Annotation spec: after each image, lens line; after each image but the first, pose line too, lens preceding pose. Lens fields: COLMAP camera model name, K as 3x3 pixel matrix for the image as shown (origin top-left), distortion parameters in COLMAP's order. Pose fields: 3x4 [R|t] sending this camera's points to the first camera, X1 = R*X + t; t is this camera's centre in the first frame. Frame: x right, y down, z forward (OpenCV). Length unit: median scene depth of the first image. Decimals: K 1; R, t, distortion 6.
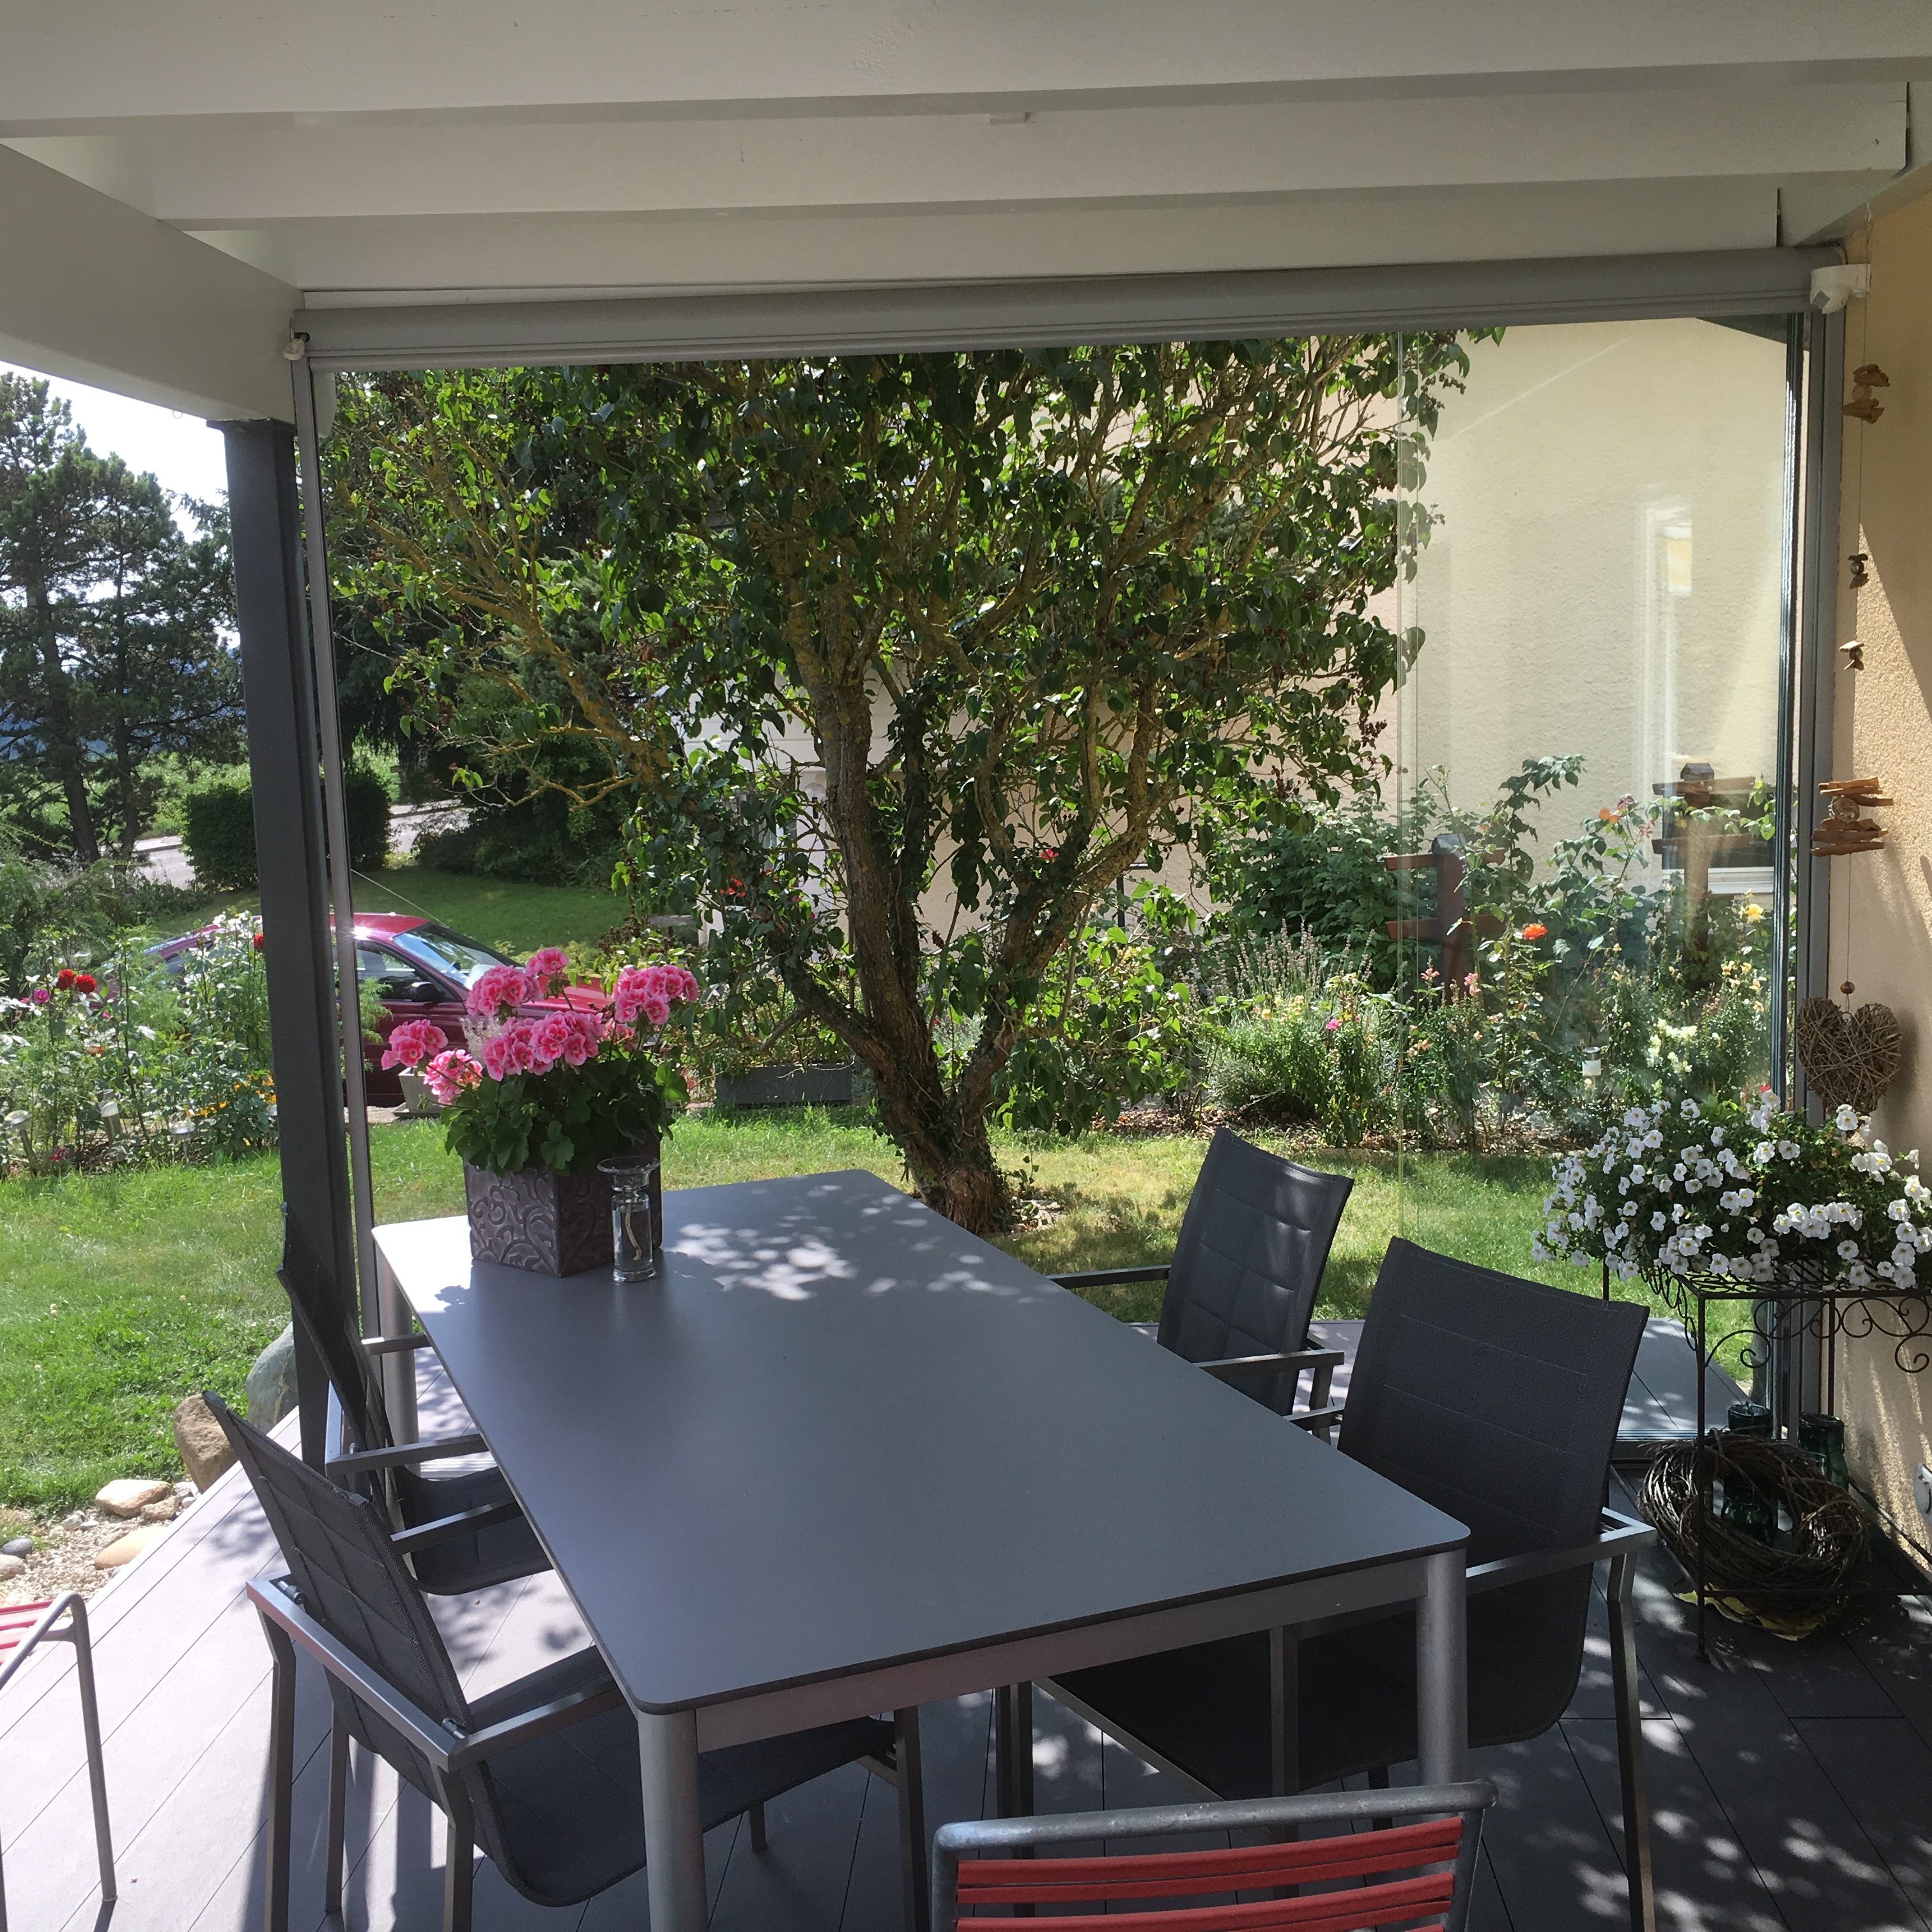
lens RADIAL K [[2156.8, 0, 966.0], [0, 2156.8, 966.0], [0, 0, 1]] dist [0.063974, -0.032938]
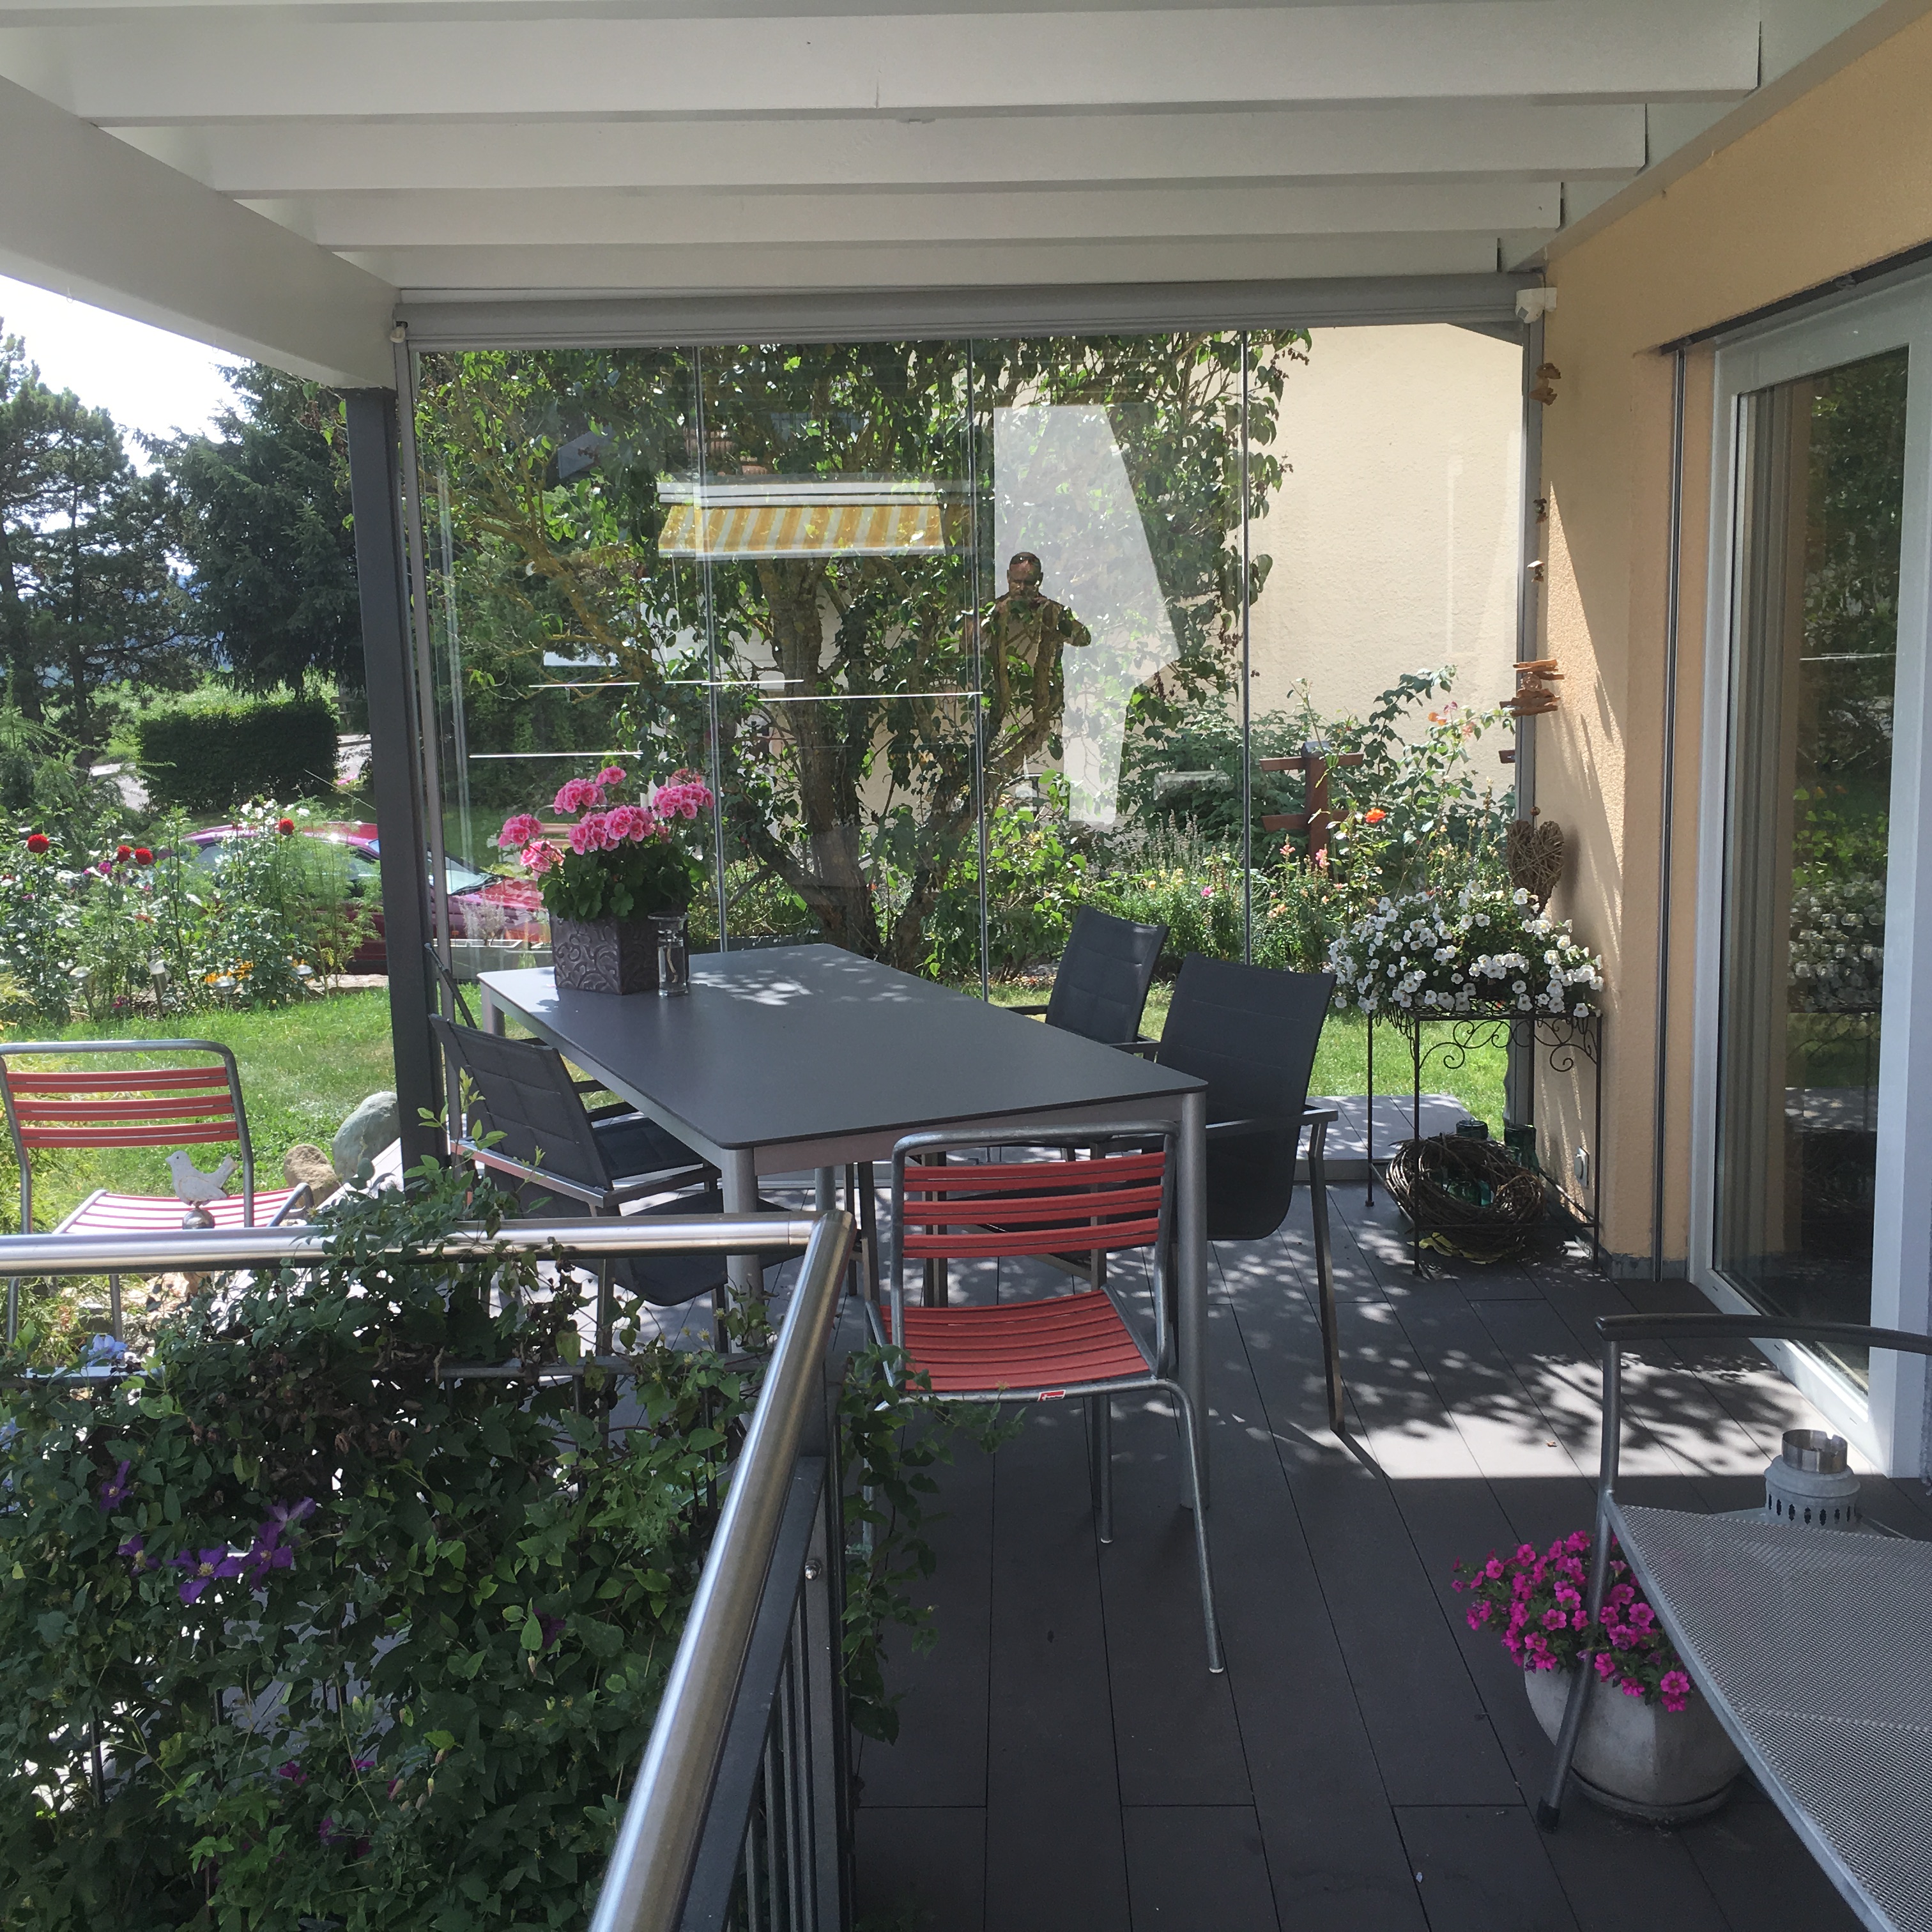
lens RADIAL K [[2333.6, 0, 966.0], [0, 2333.6, 966.0], [0, 0, 1]] dist [0.079918, -0.032958]
pose [[0.999485, 0.001443, 0.032067, -0.004410], [-0.001769, 0.999947, 0.010148, 0.058990], [-0.032051, -0.010200, 0.999434, -0.305416]]
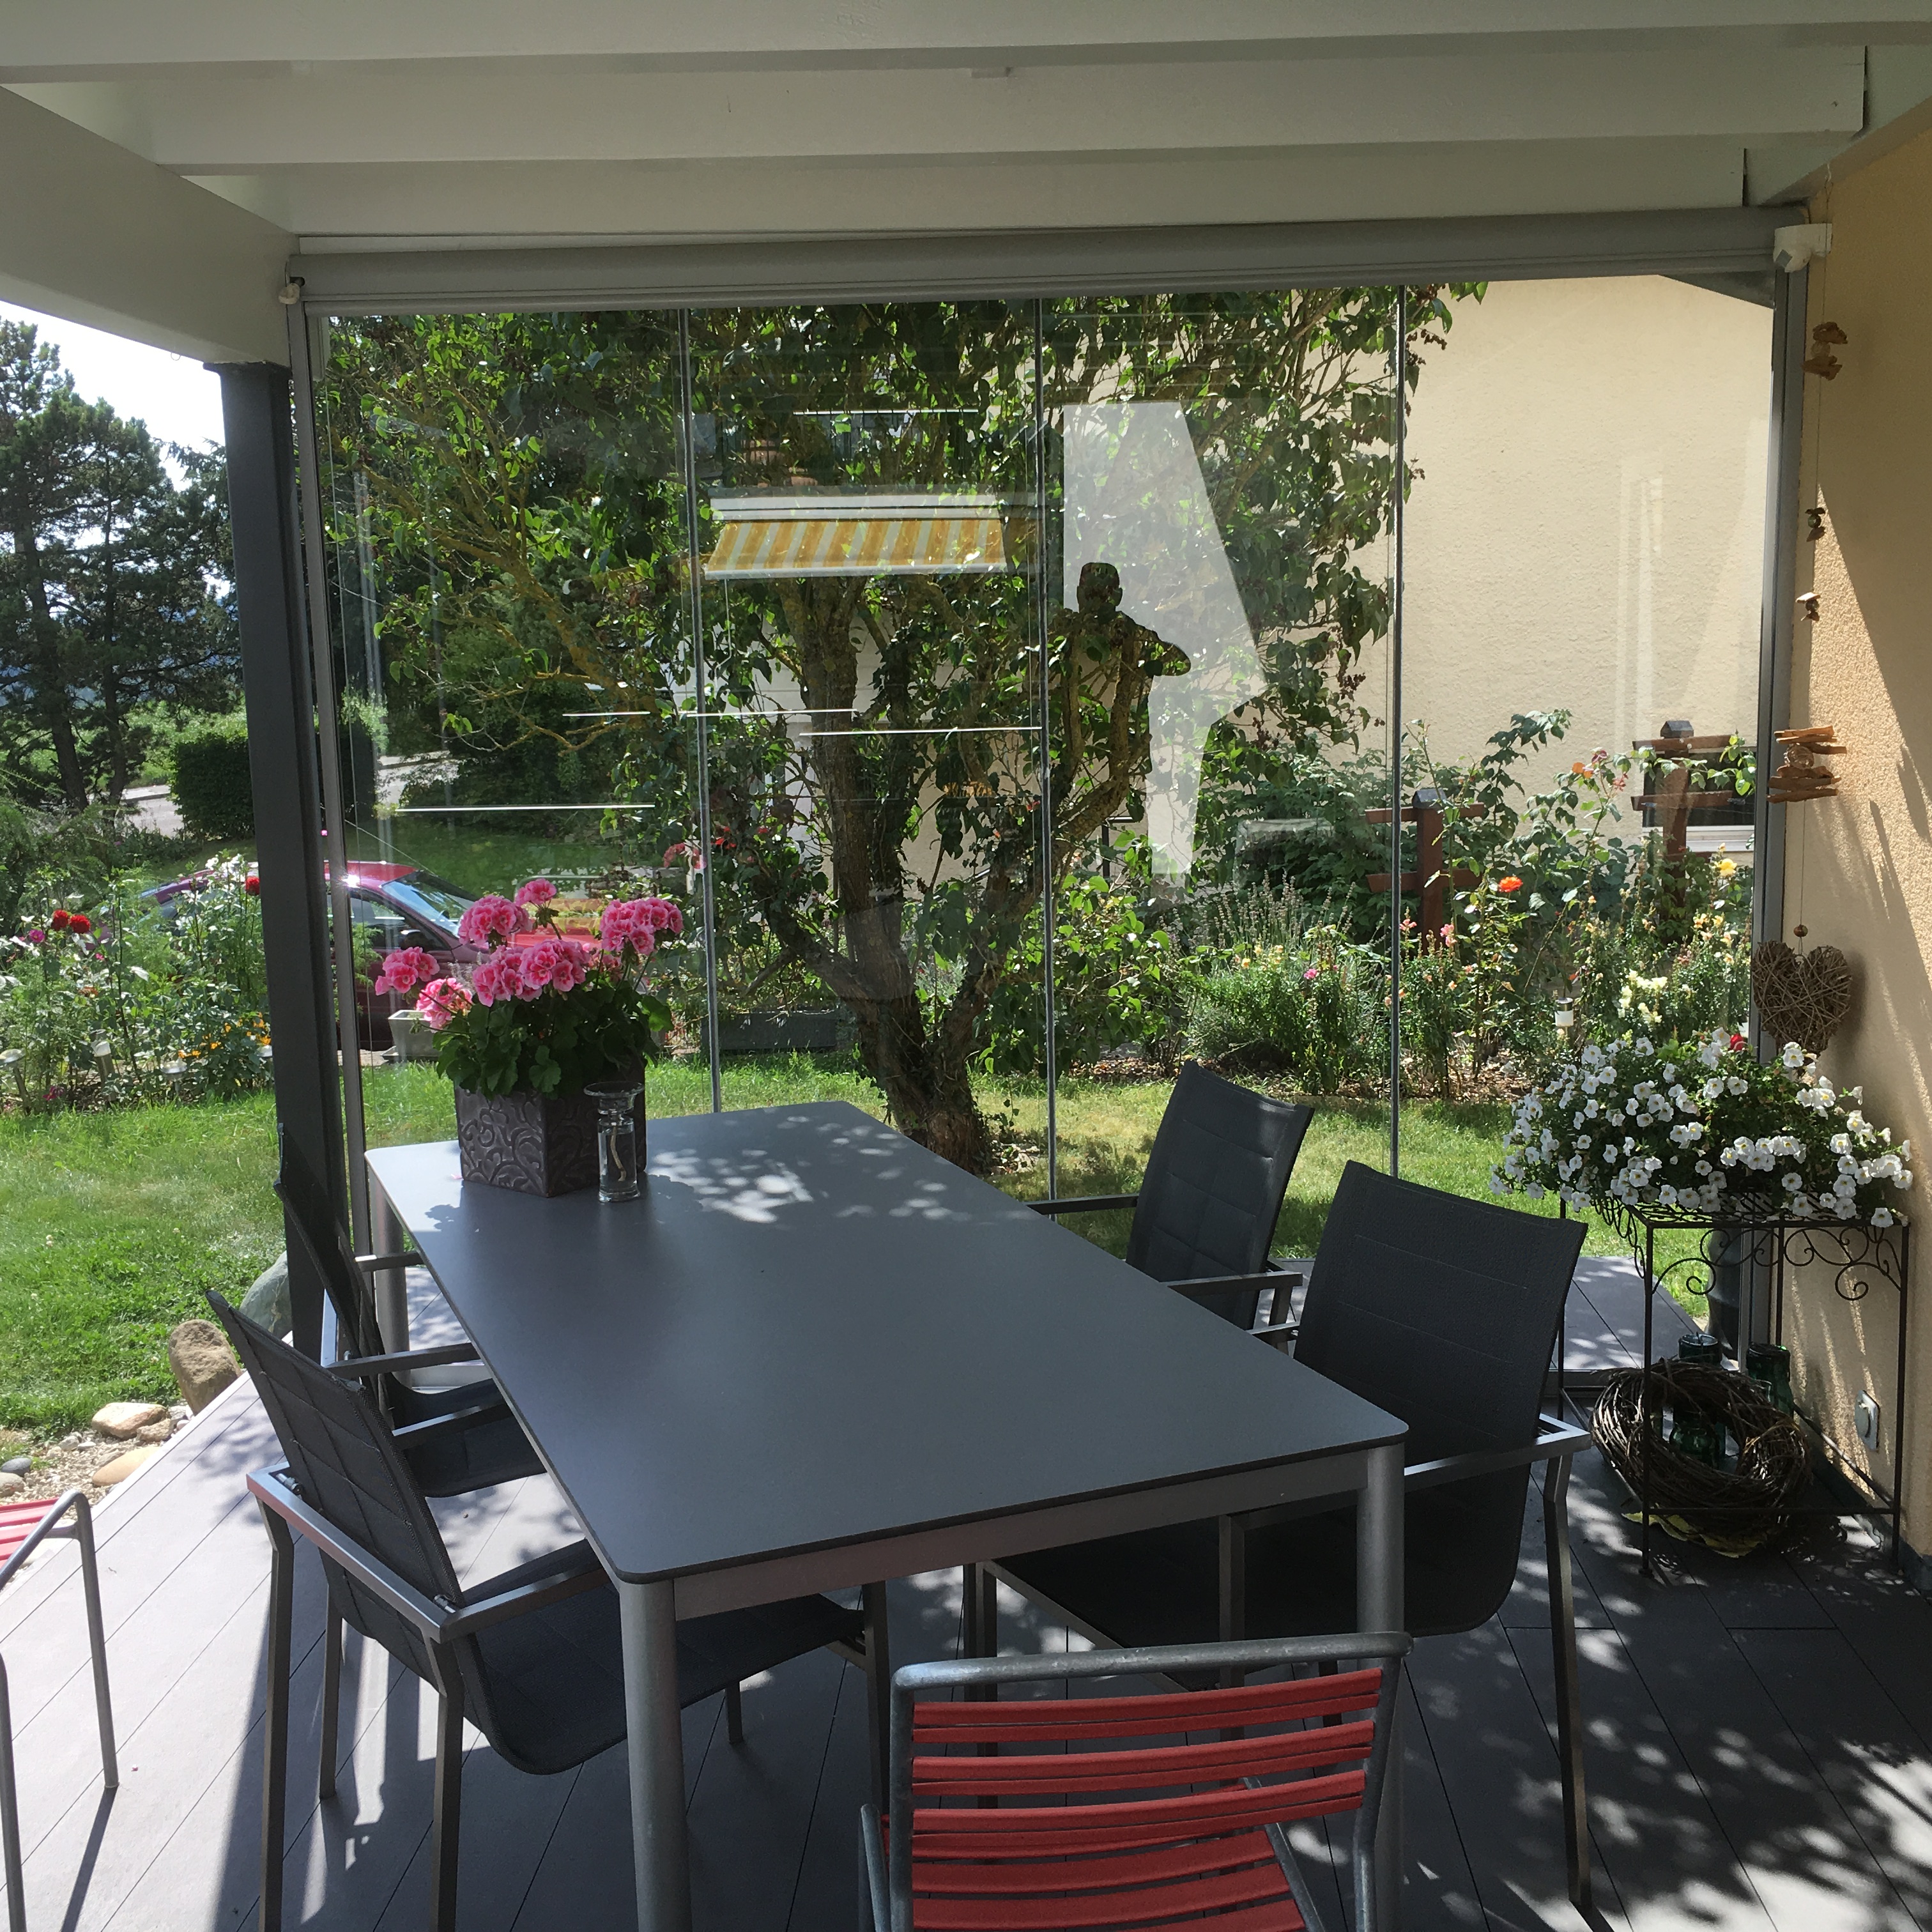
lens RADIAL K [[2172.4, 0, 966.0], [0, 2172.4, 966.0], [0, 0, 1]] dist [0.069465, -0.047097]
pose [[0.999962, 0.007867, 0.003757, 0.004331], [-0.007931, 0.999820, 0.017244, 0.007455], [-0.003621, -0.017273, 0.999844, -0.022506]]
